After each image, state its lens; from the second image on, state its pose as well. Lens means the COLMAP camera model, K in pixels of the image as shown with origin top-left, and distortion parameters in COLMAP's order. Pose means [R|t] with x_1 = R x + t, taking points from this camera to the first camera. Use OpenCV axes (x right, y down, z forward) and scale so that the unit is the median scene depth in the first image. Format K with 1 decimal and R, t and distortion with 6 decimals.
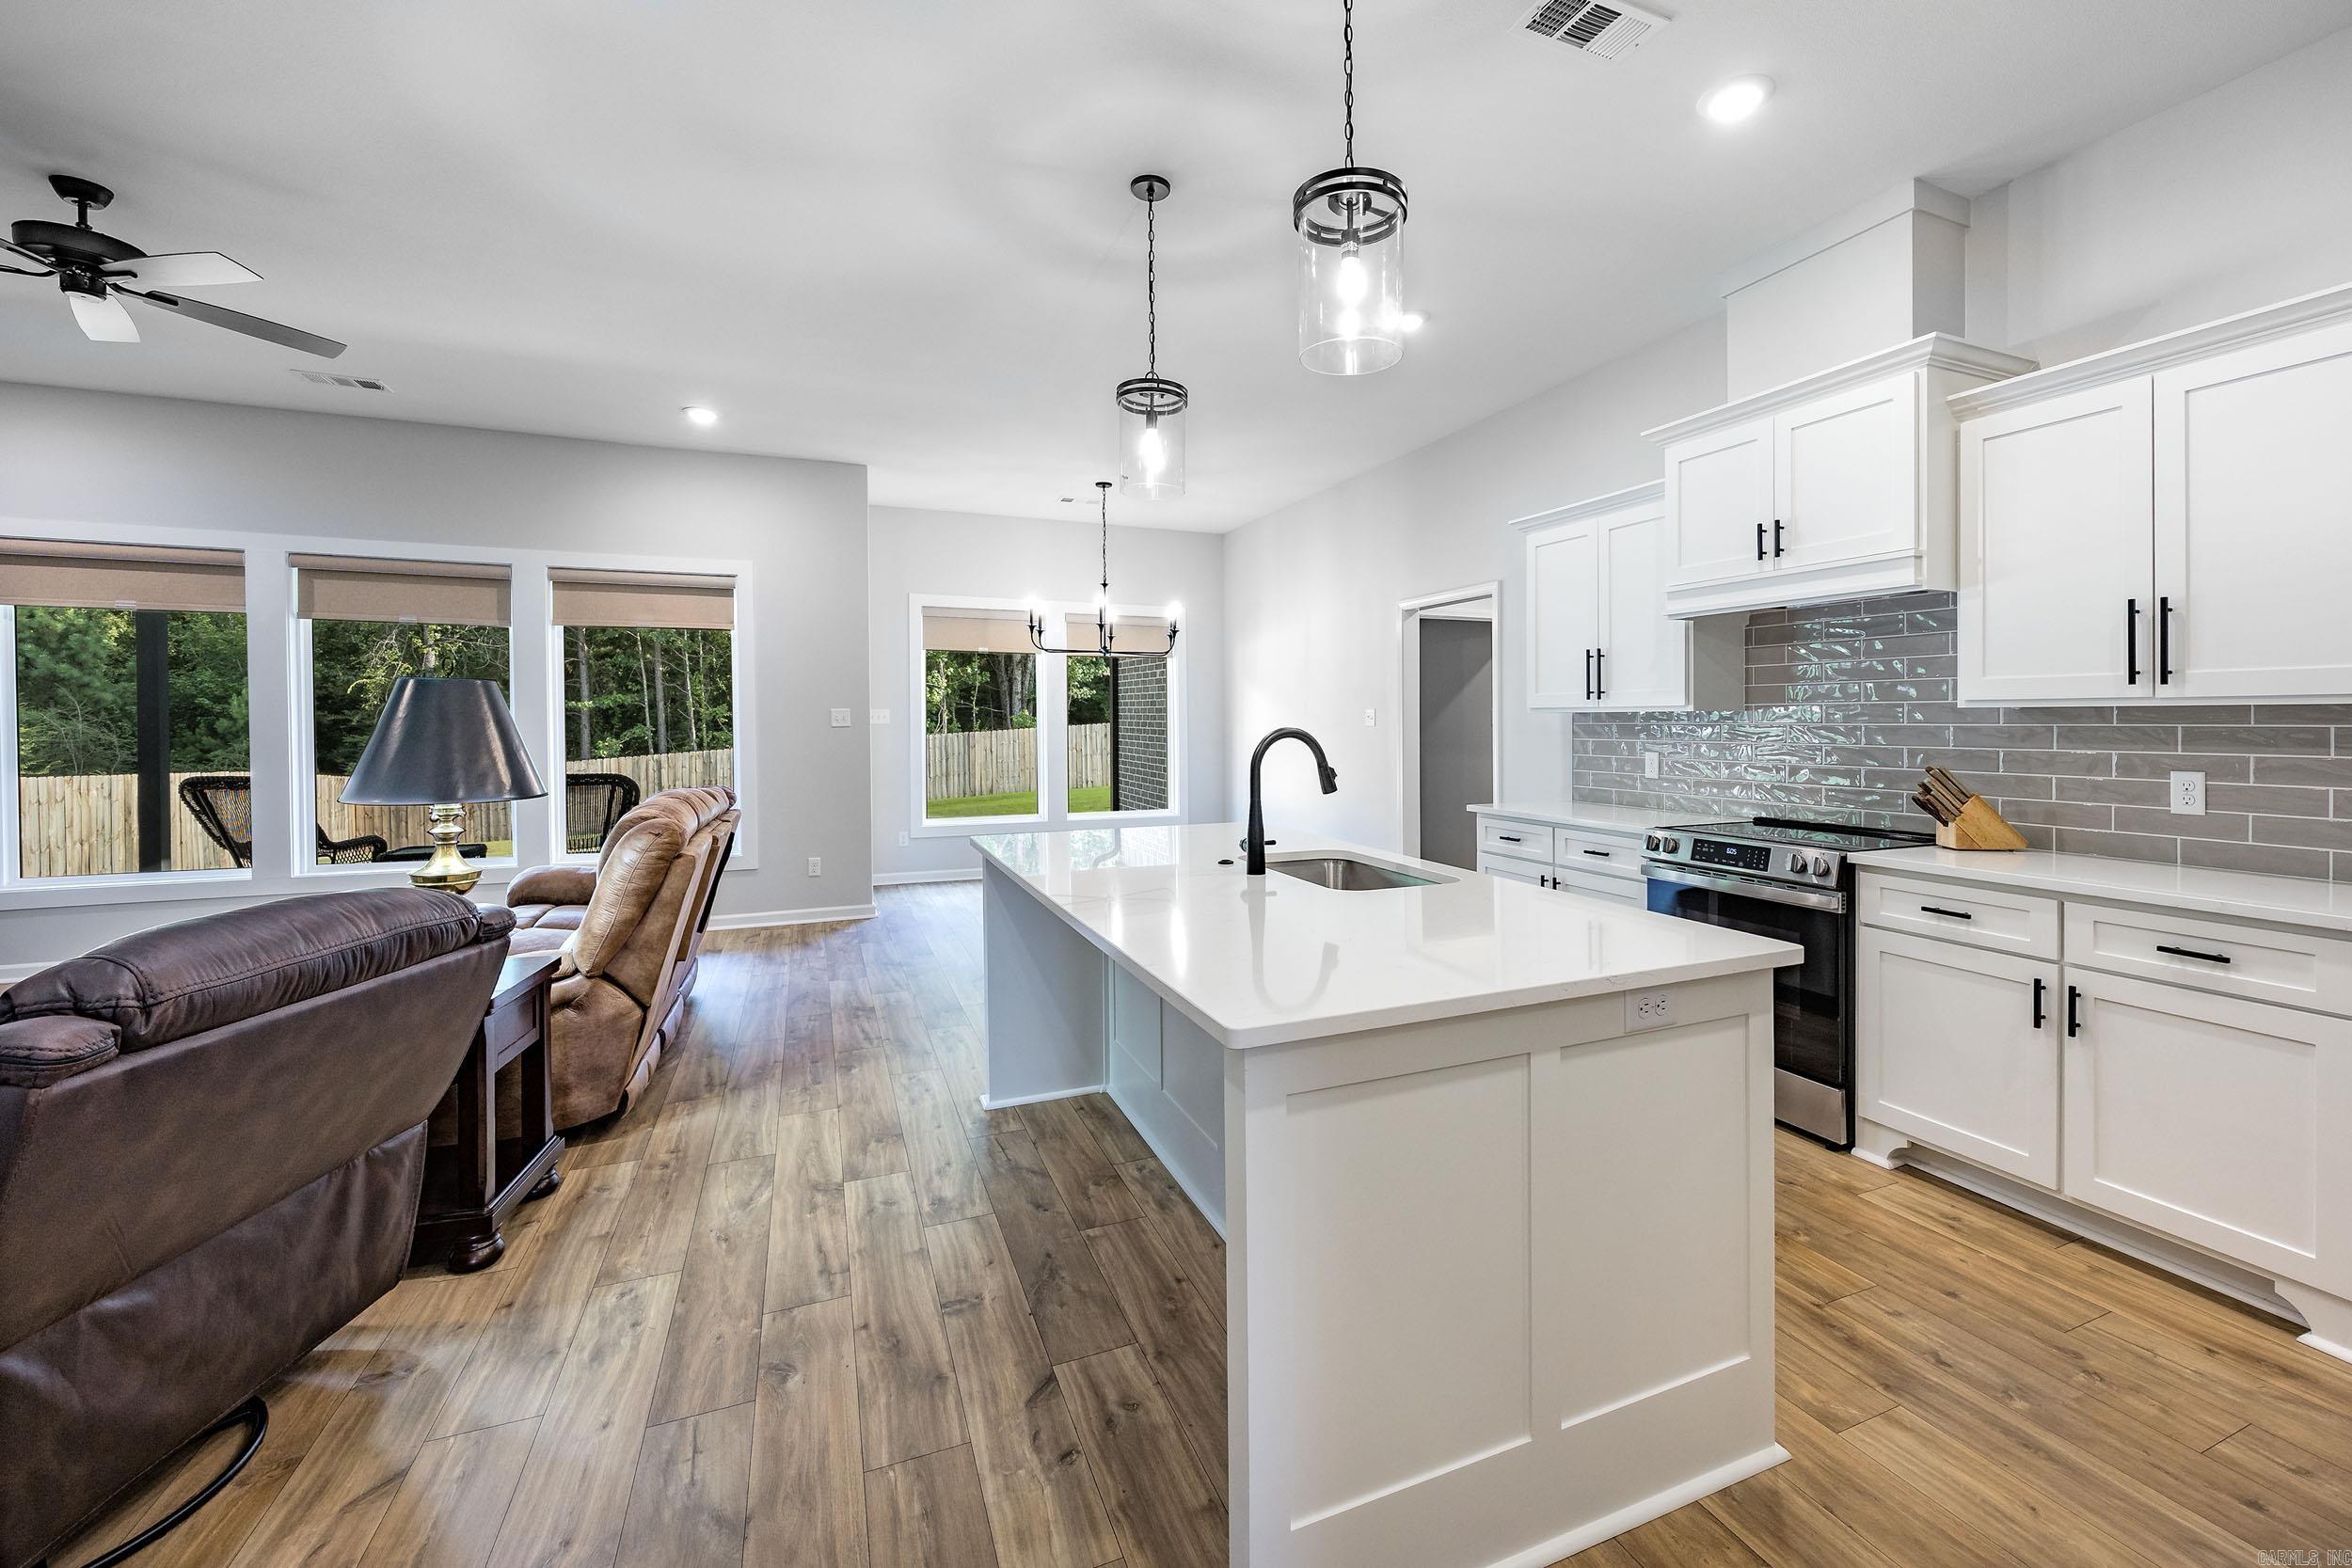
lens RADIAL K [[985.4, 0, 1257.1], [0, 985.4, 724.3], [0, 0, 1]] dist [0.004131, -0.001661]
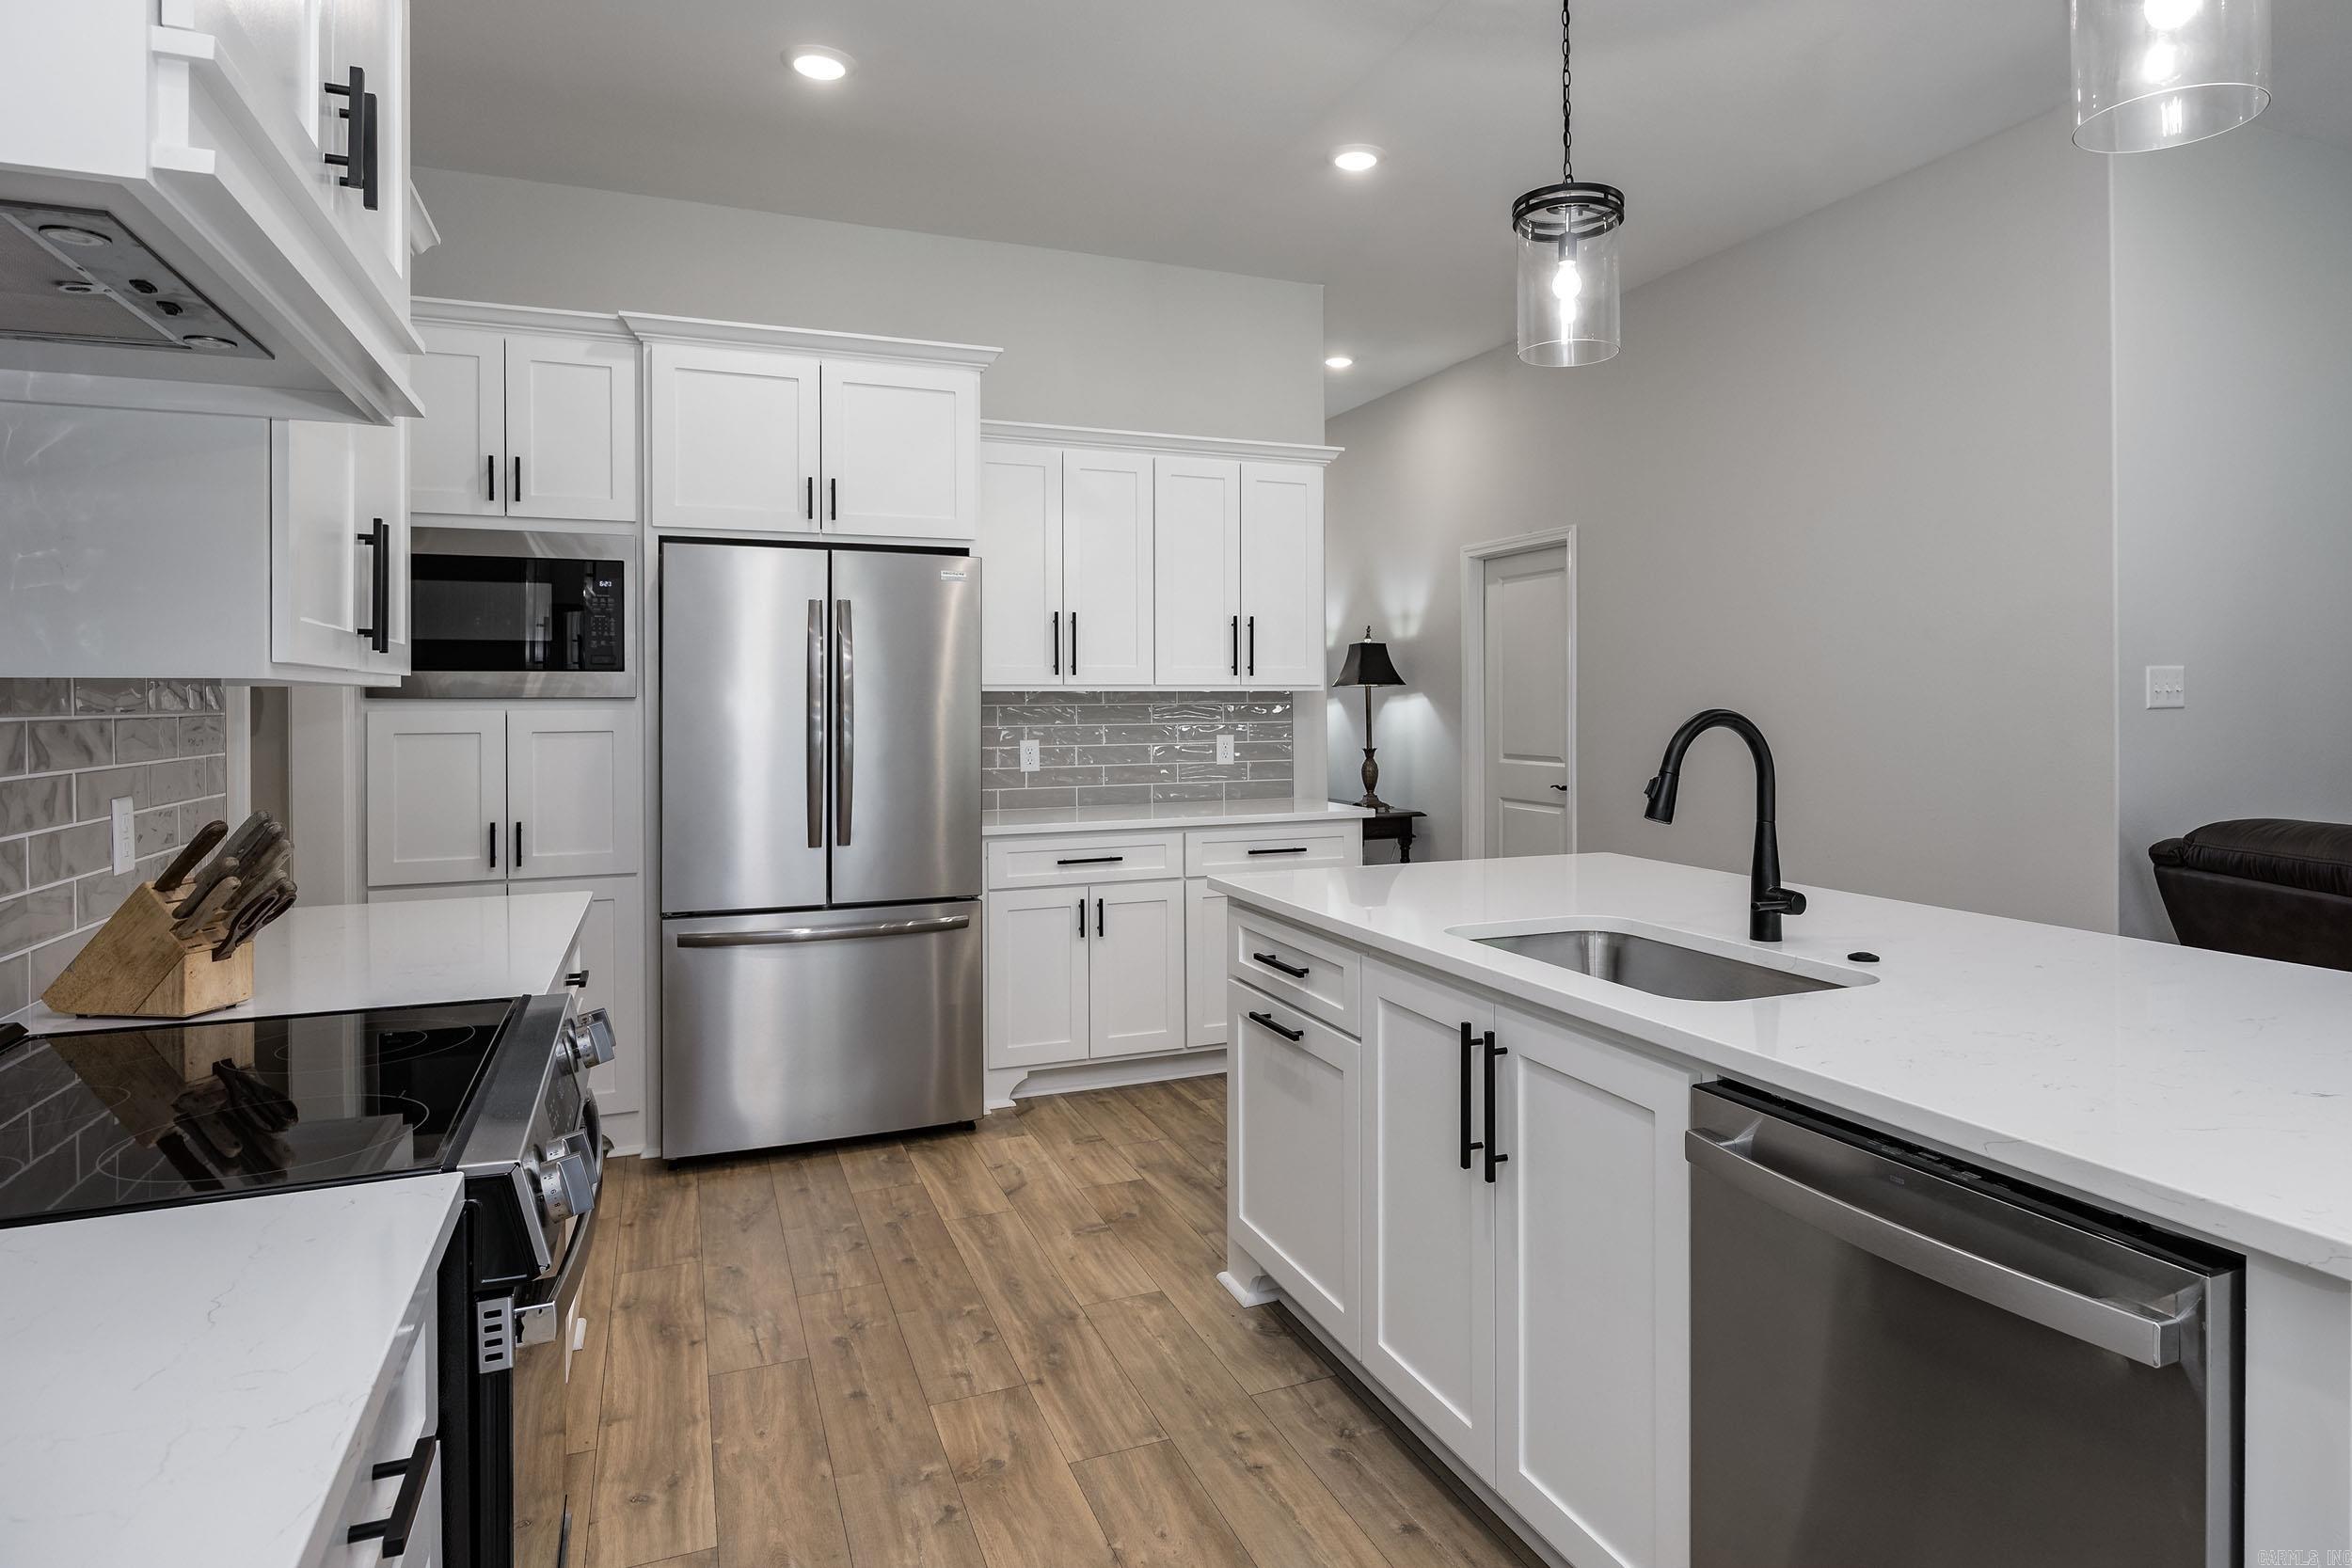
lens RADIAL K [[1338.0, 0, 1237.9], [0, 1338.0, 698.7], [0, 0, 1]] dist [-0.002455, 0.002831]
pose [[-0.998691, 0.006700, 0.050702, 0.254457], [0.006889, 0.999970, 0.003568, -0.007130], [-0.050677, 0.003913, -0.998707, 1.655412]]
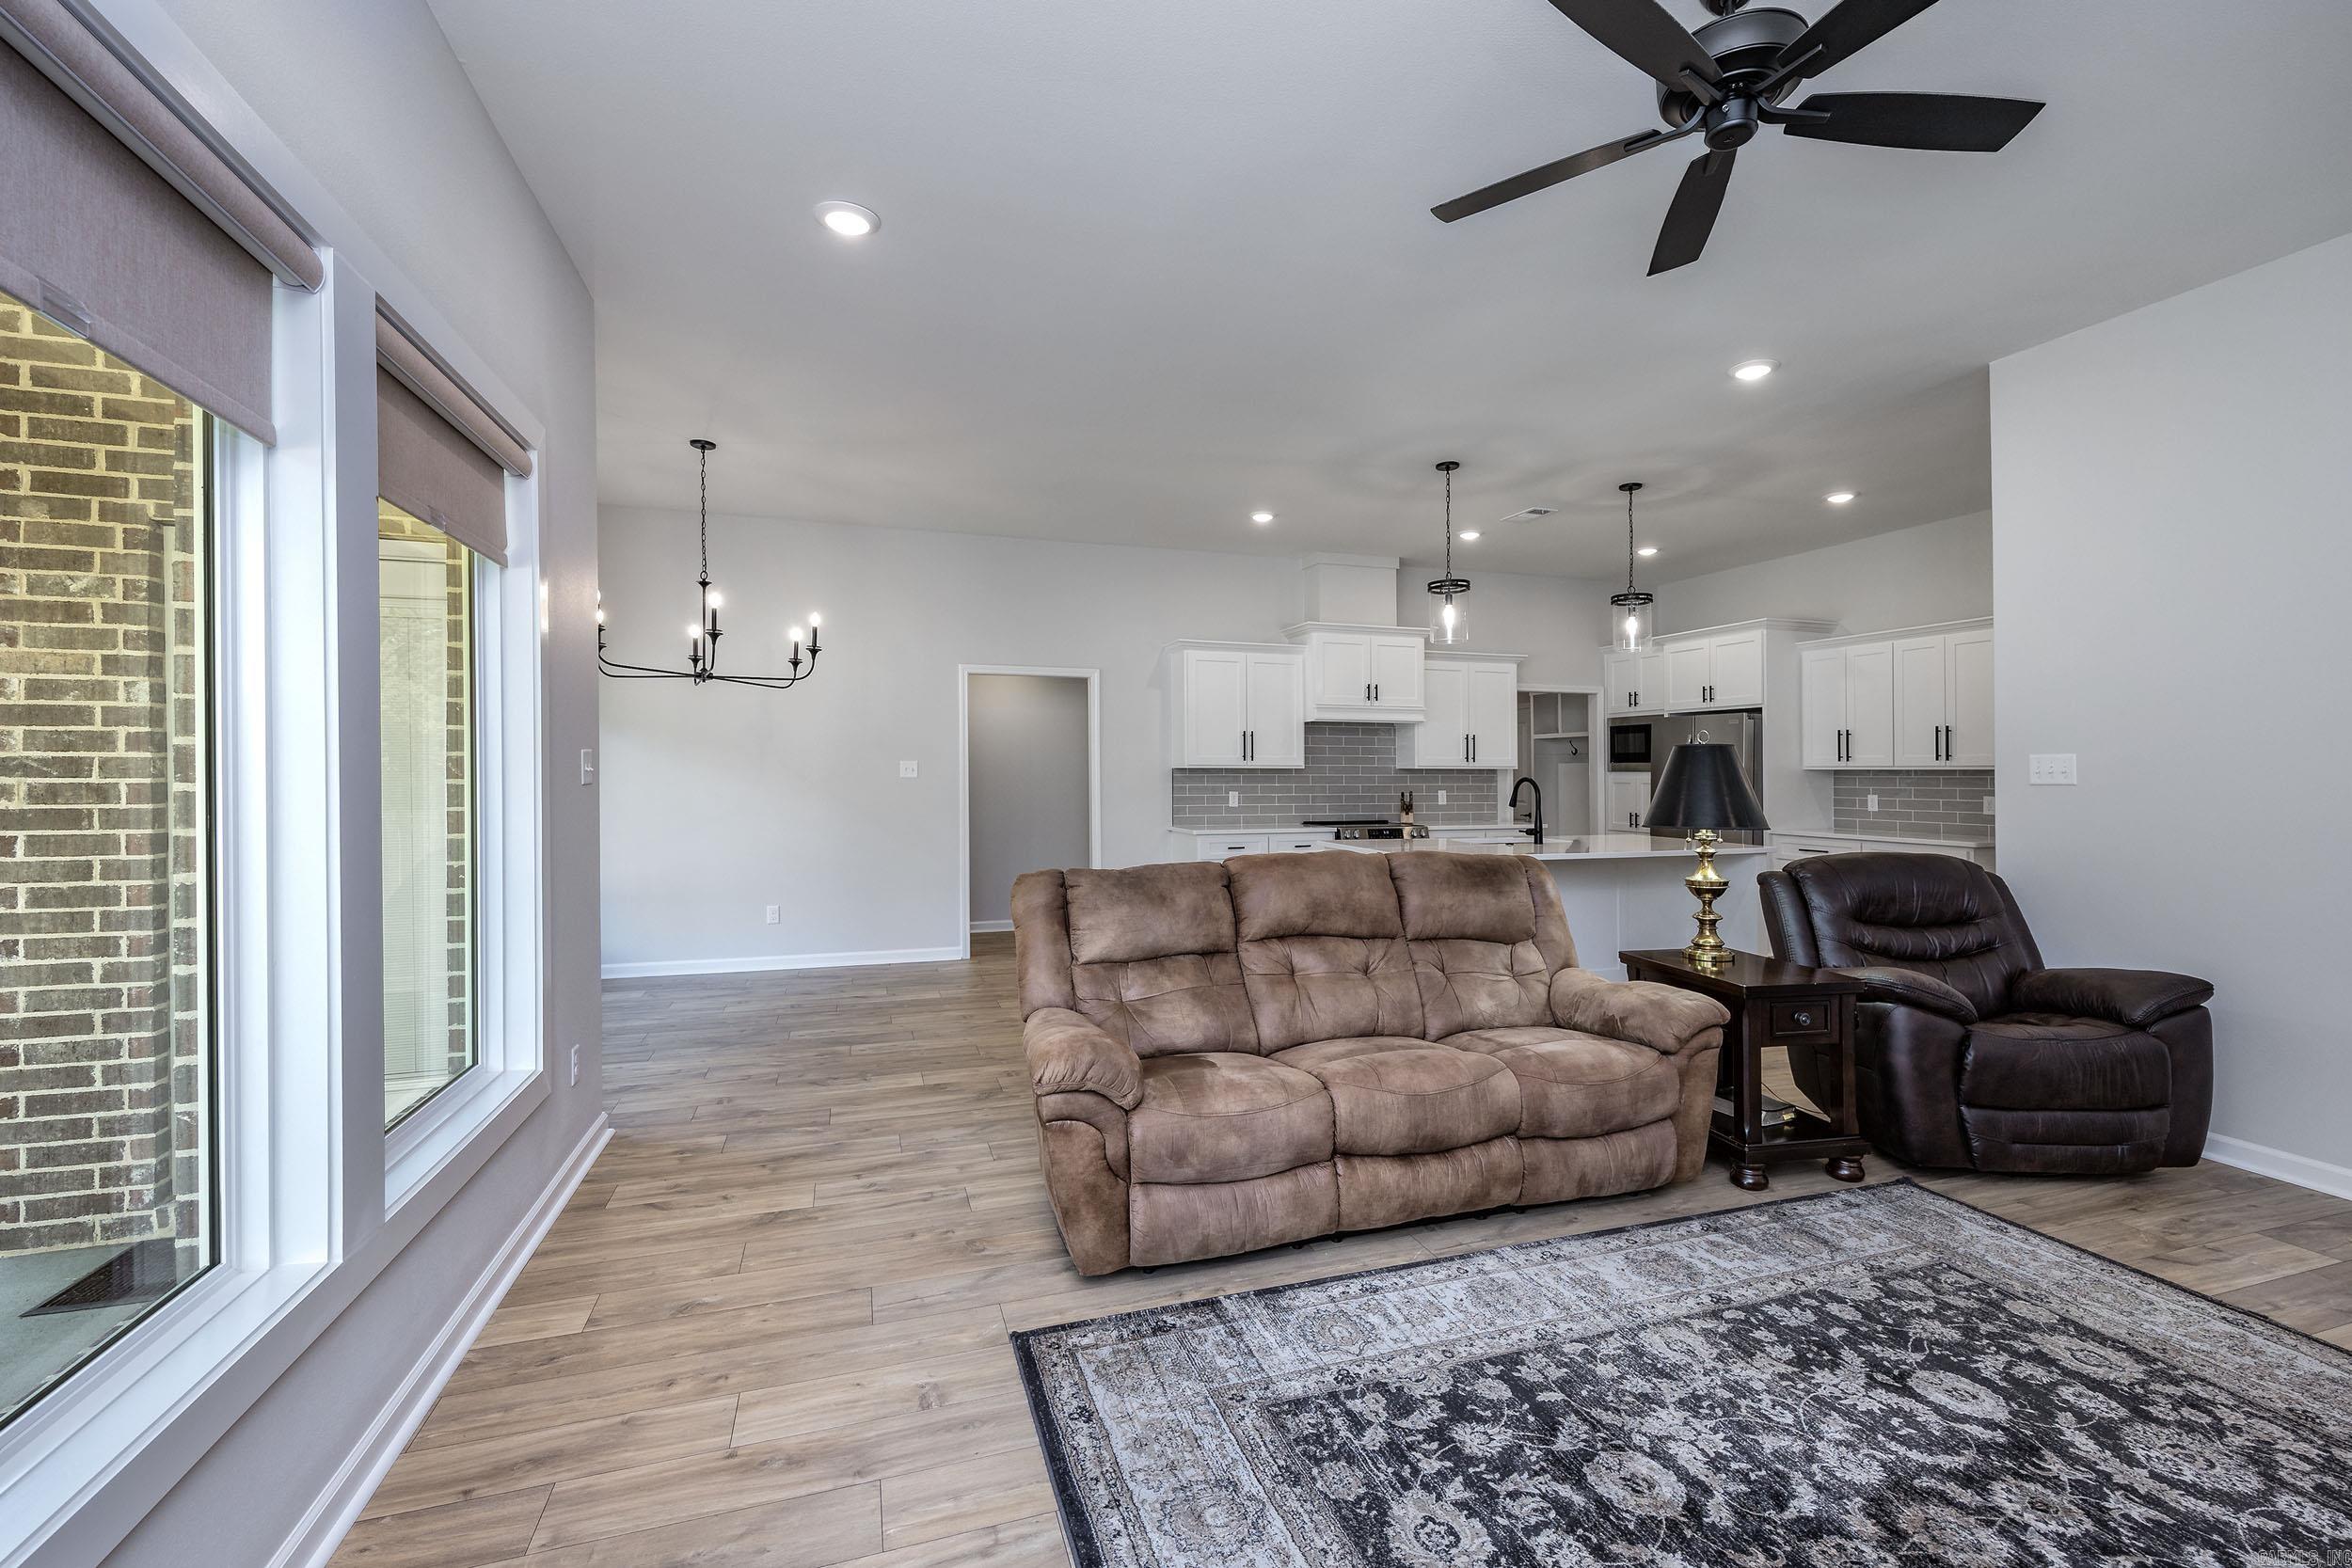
lens RADIAL K [[985.4, 0, 1172.5], [0, 985.4, 774.7], [0, 0, 1]] dist [0.004131, -0.001661]
pose [[0.113454, 0.000568, 0.993543, -2.358121], [0.000482, 1.000000, -0.000627, 0.003181], [-0.993543, 0.000550, 0.113454, 1.378341]]
